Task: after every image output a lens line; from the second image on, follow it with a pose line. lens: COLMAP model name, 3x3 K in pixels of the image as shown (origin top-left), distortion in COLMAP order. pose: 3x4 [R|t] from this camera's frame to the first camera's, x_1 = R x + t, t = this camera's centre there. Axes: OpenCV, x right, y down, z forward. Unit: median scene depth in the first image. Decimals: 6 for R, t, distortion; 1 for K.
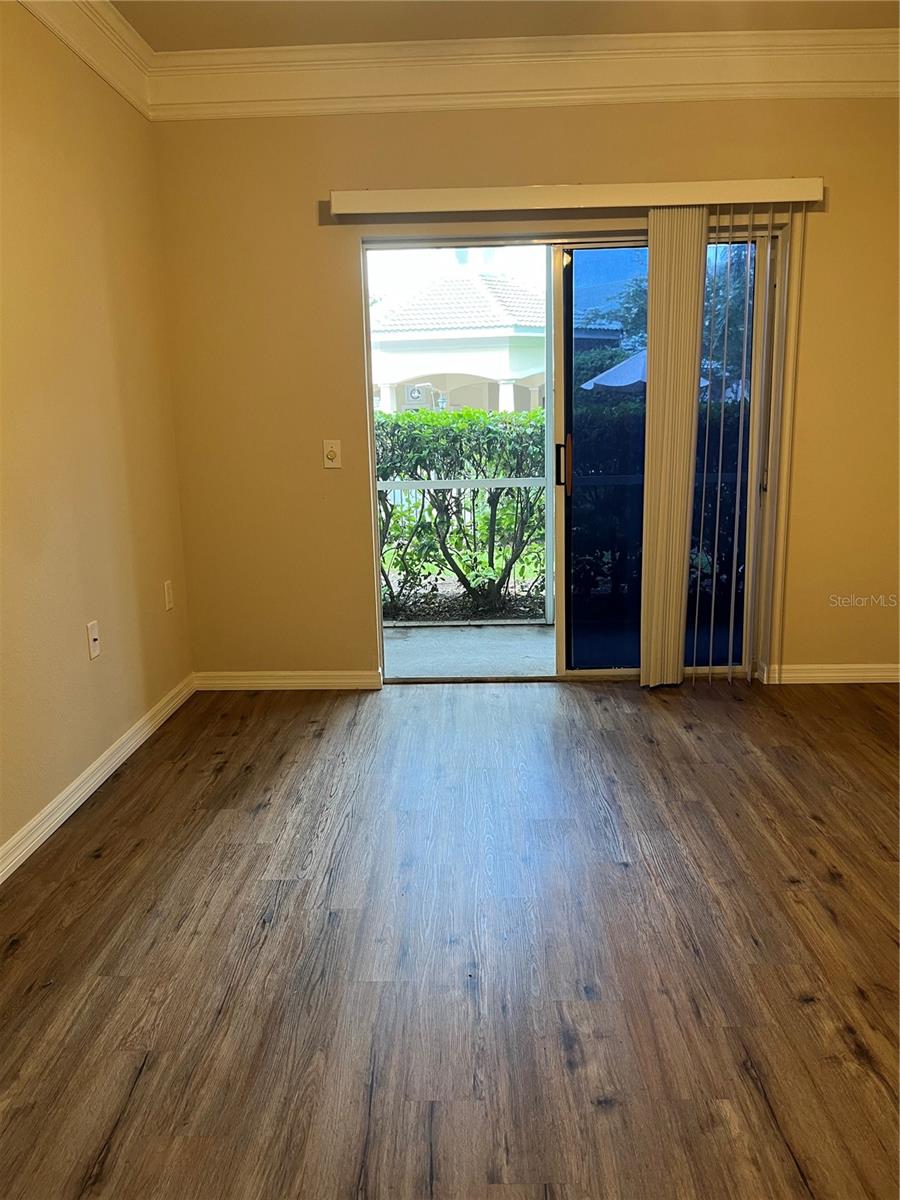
lens RADIAL K [[921.6, 0, 450.0], [0, 921.6, 600.0], [0, 0, 1]] dist [0.074660, -0.115794]
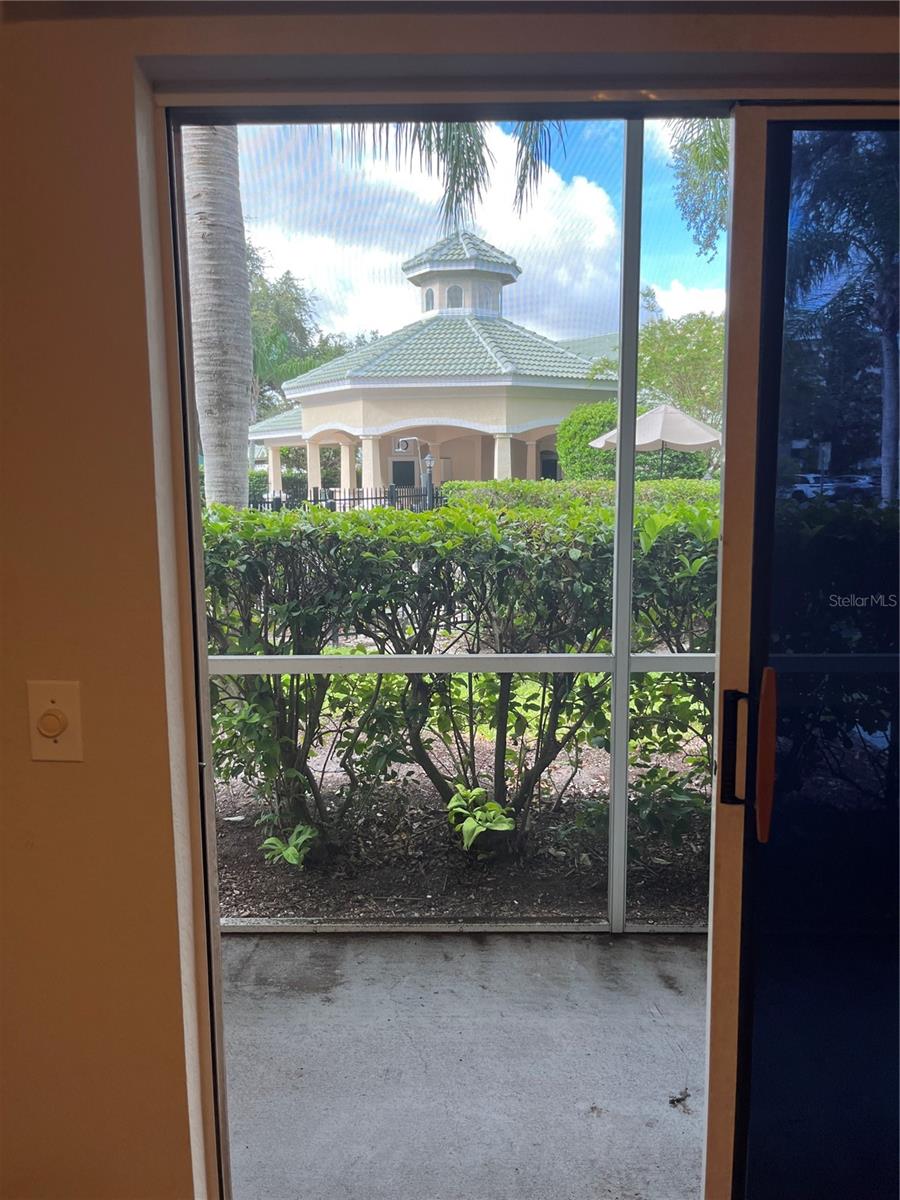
lens RADIAL K [[921.6, 0, 450.0], [0, 921.6, 600.0], [0, 0, 1]] dist [0.074660, -0.115794]
pose [[0.999793, 0.015957, 0.012611, 0.009229], [-0.015317, 0.998666, -0.049315, -0.223124], [-0.013382, 0.049112, 0.998704, 0.795924]]
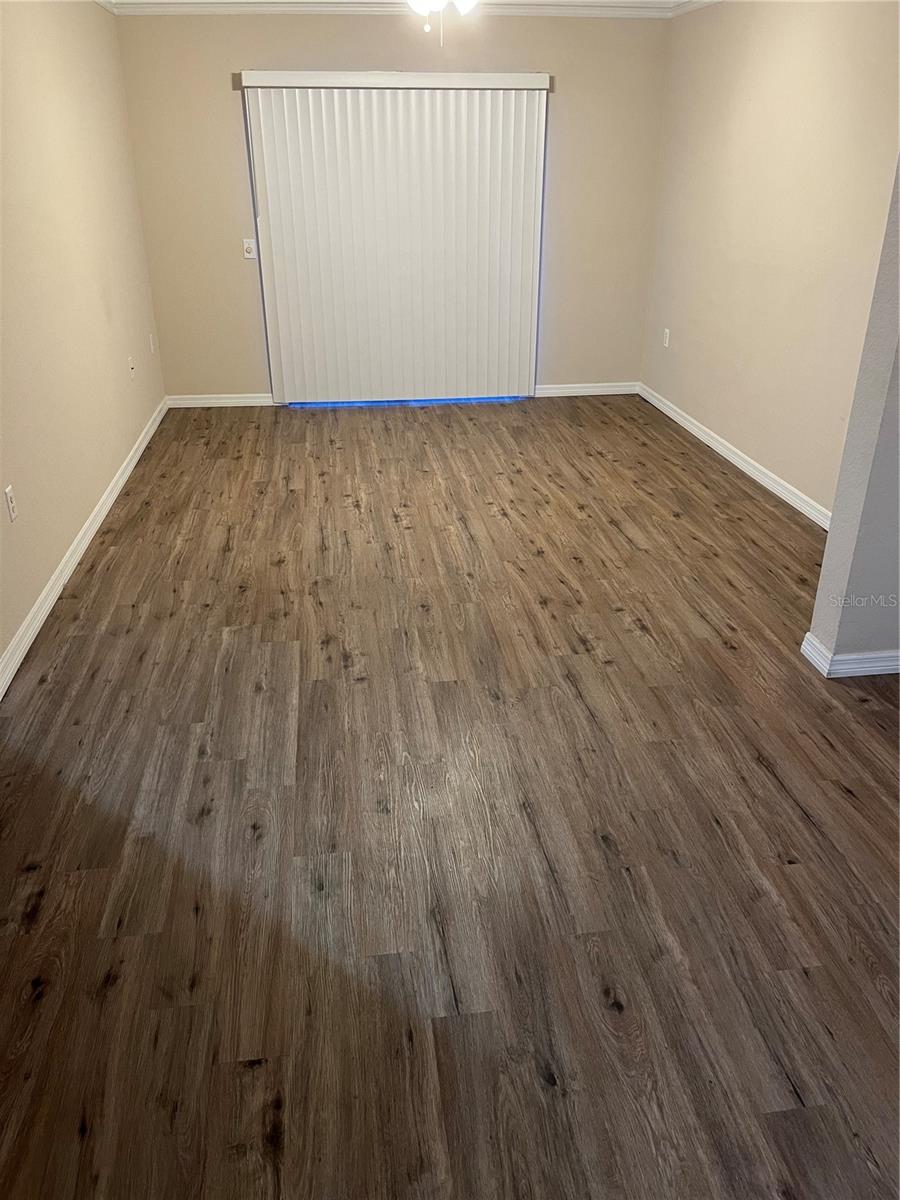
lens RADIAL K [[921.6, 0, 450.0], [0, 921.6, 600.0], [0, 0, 1]] dist [0.074660, -0.115794]
pose [[0.988522, -0.047932, 0.143272, -0.055663], [0.010692, 0.968154, 0.250126, 0.031684], [-0.150699, -0.245723, 0.957554, -0.835523]]
